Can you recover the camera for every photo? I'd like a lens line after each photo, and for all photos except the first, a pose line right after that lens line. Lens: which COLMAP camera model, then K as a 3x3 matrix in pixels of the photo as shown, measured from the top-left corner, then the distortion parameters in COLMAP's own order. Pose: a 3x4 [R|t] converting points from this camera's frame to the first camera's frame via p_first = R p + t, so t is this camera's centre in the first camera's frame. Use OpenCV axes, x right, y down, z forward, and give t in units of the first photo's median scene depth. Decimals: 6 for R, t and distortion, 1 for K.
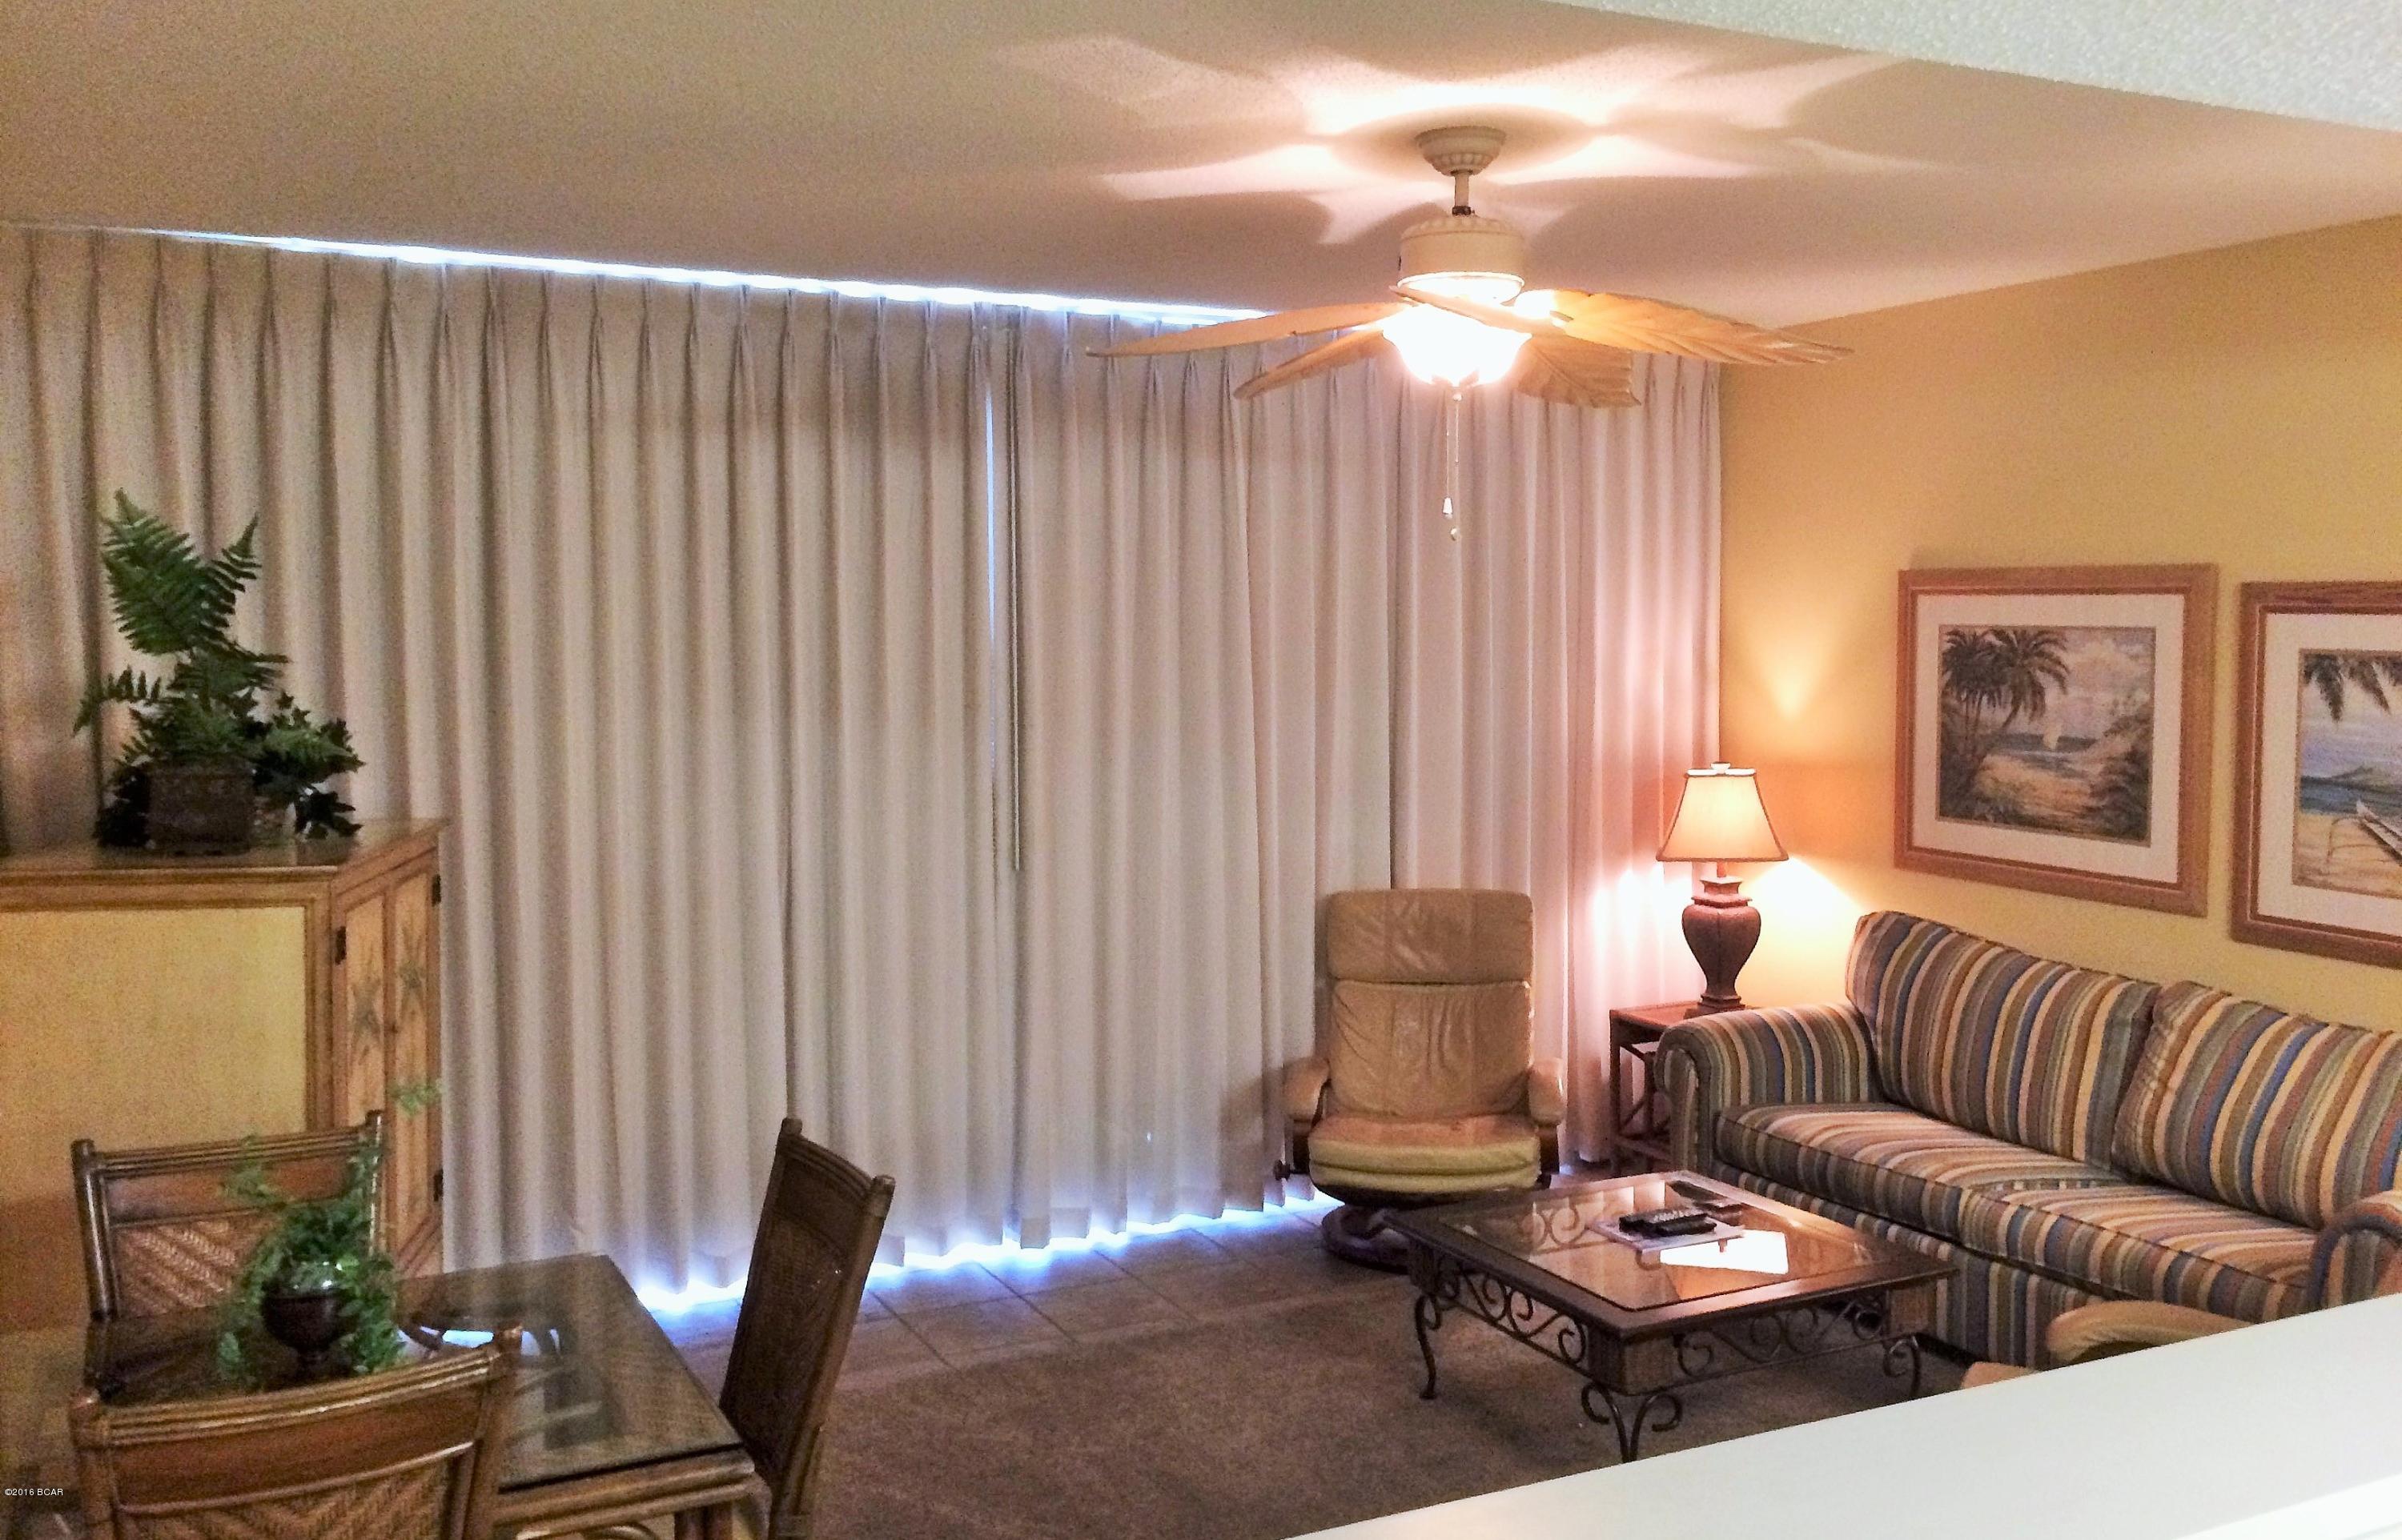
lens RADIAL K [[2012.6, 0, 1202.9], [0, 2012.6, 768.0], [0, 0, 1]] dist [-0.000336, 0.000907]
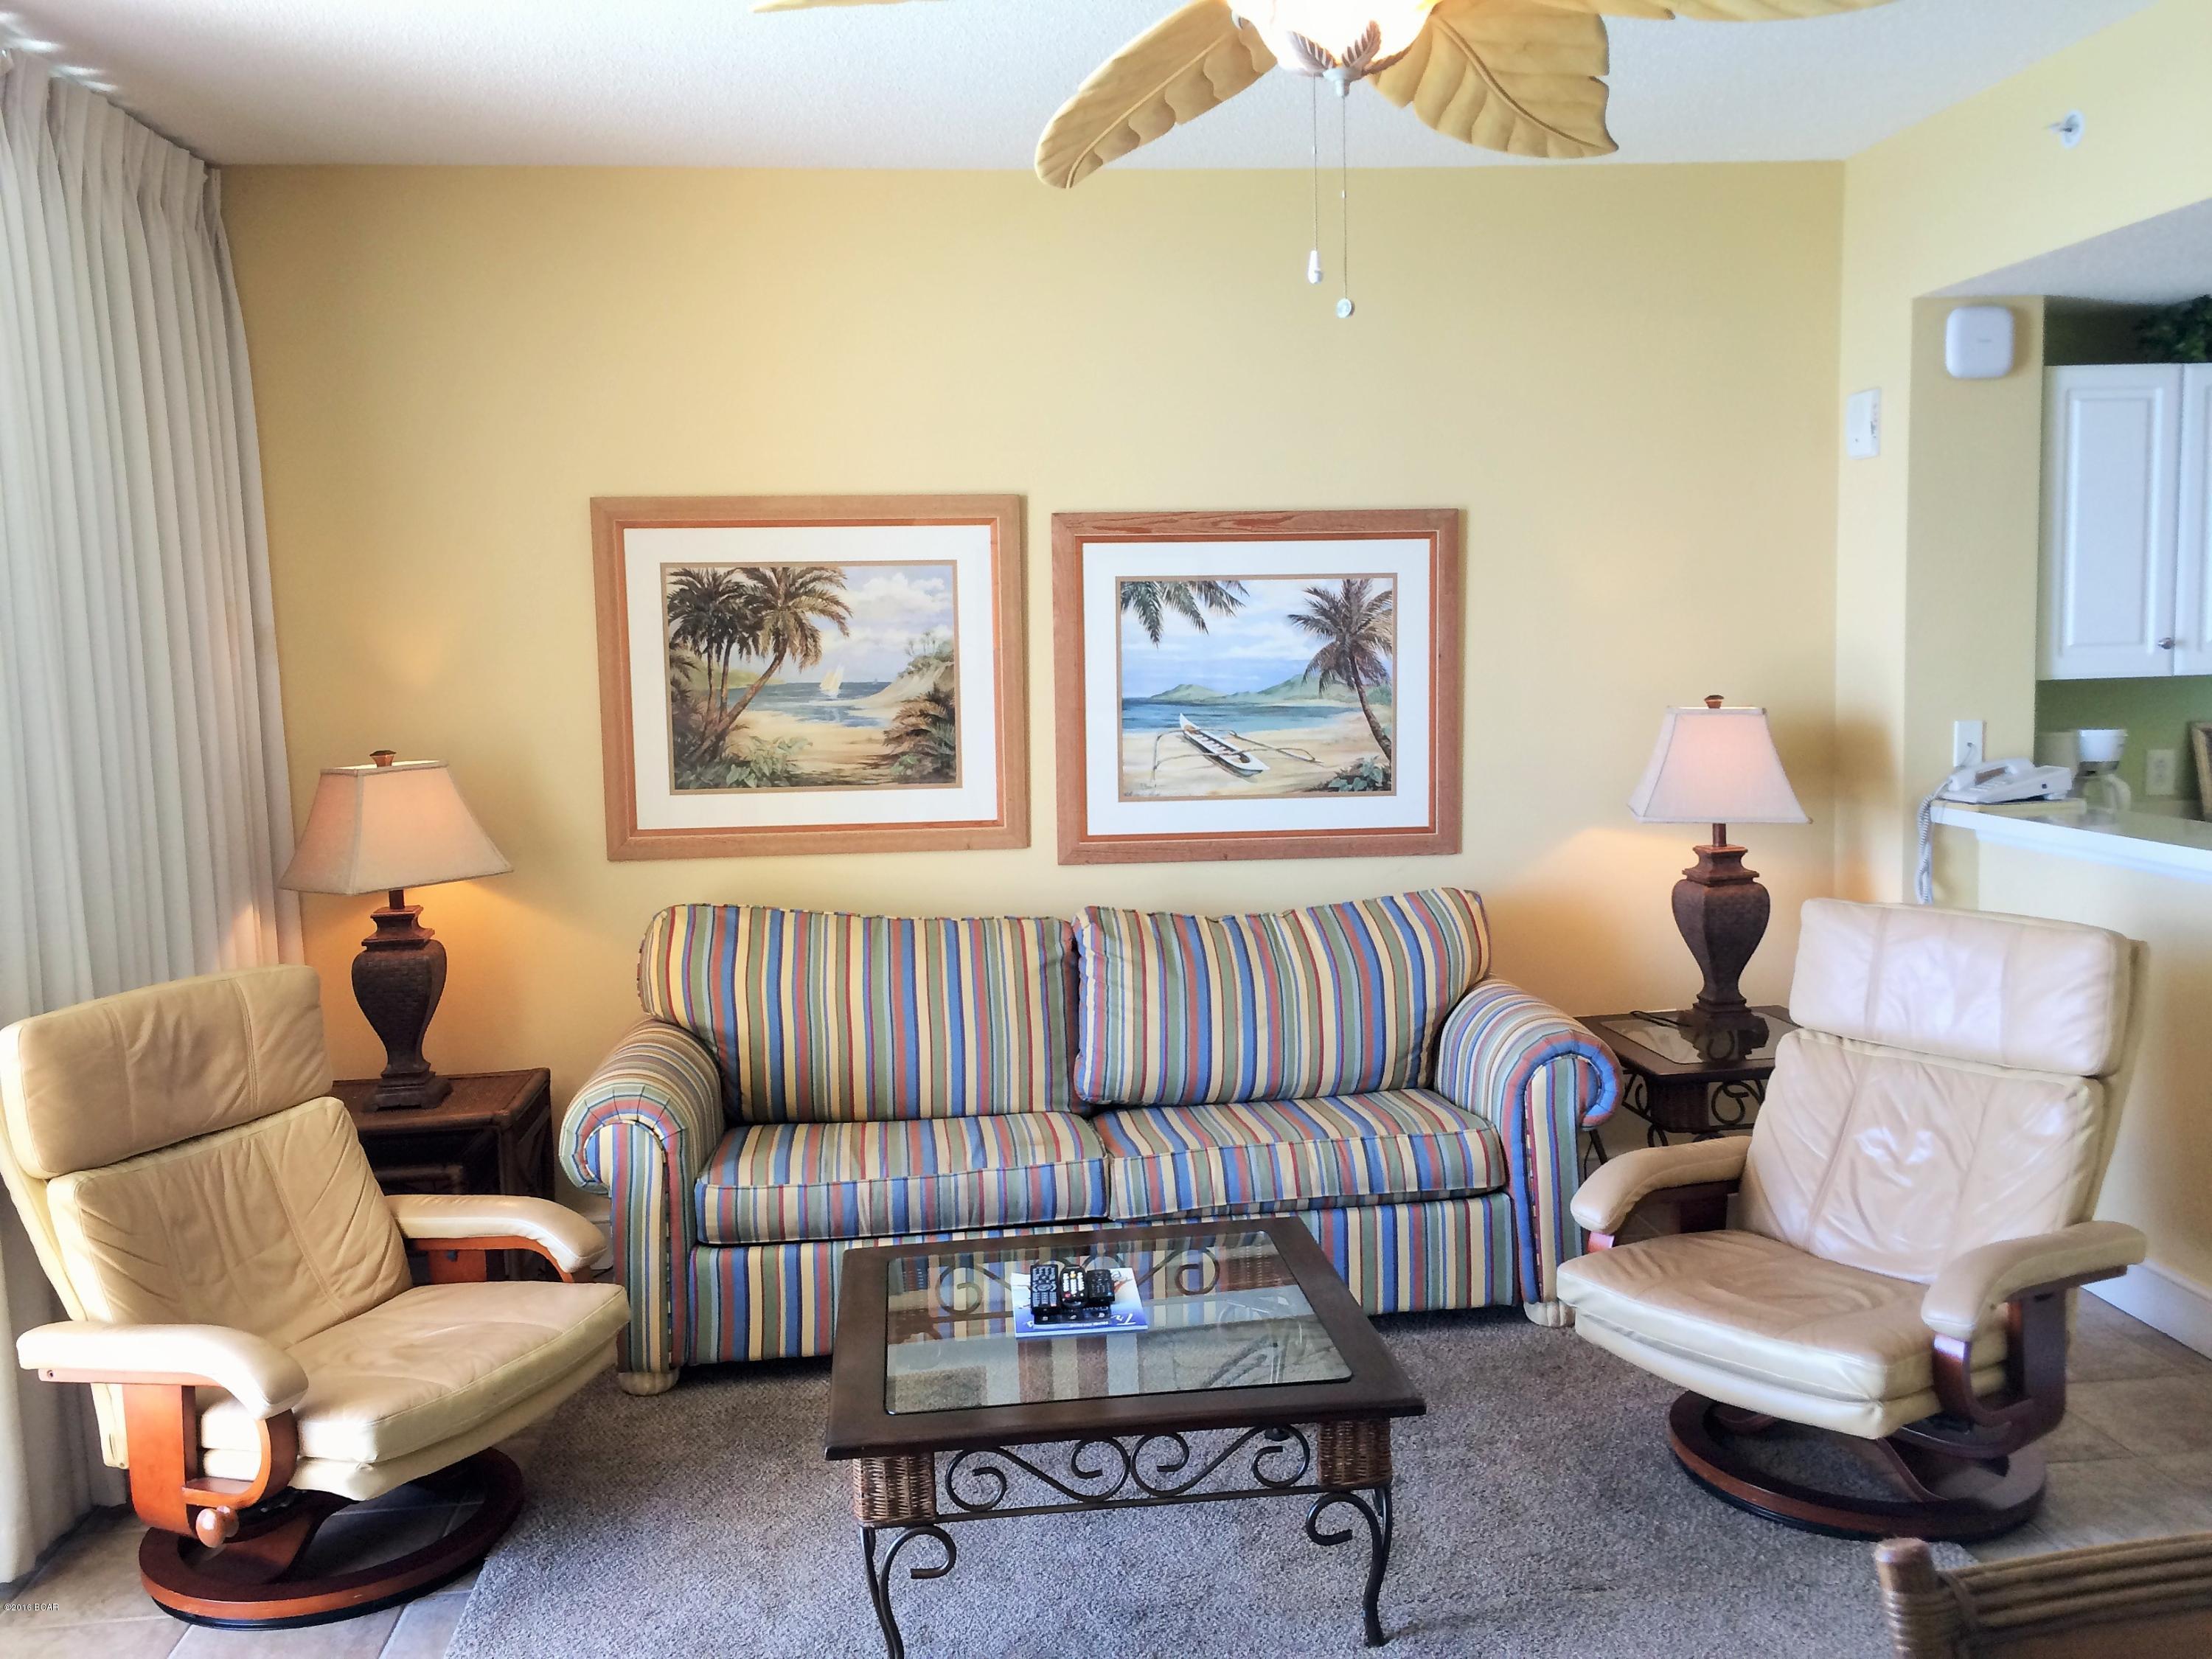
lens RADIAL K [[1902.3, 0, 1105.1], [0, 1902.3, 835.3], [0, 0, 1]] dist [0.060489, -0.014098]
pose [[0.352078, -0.114806, 0.928903, -0.361738], [0.093680, 0.991788, 0.087070, -0.011380], [-0.931271, 0.056364, 0.359942, 0.598940]]
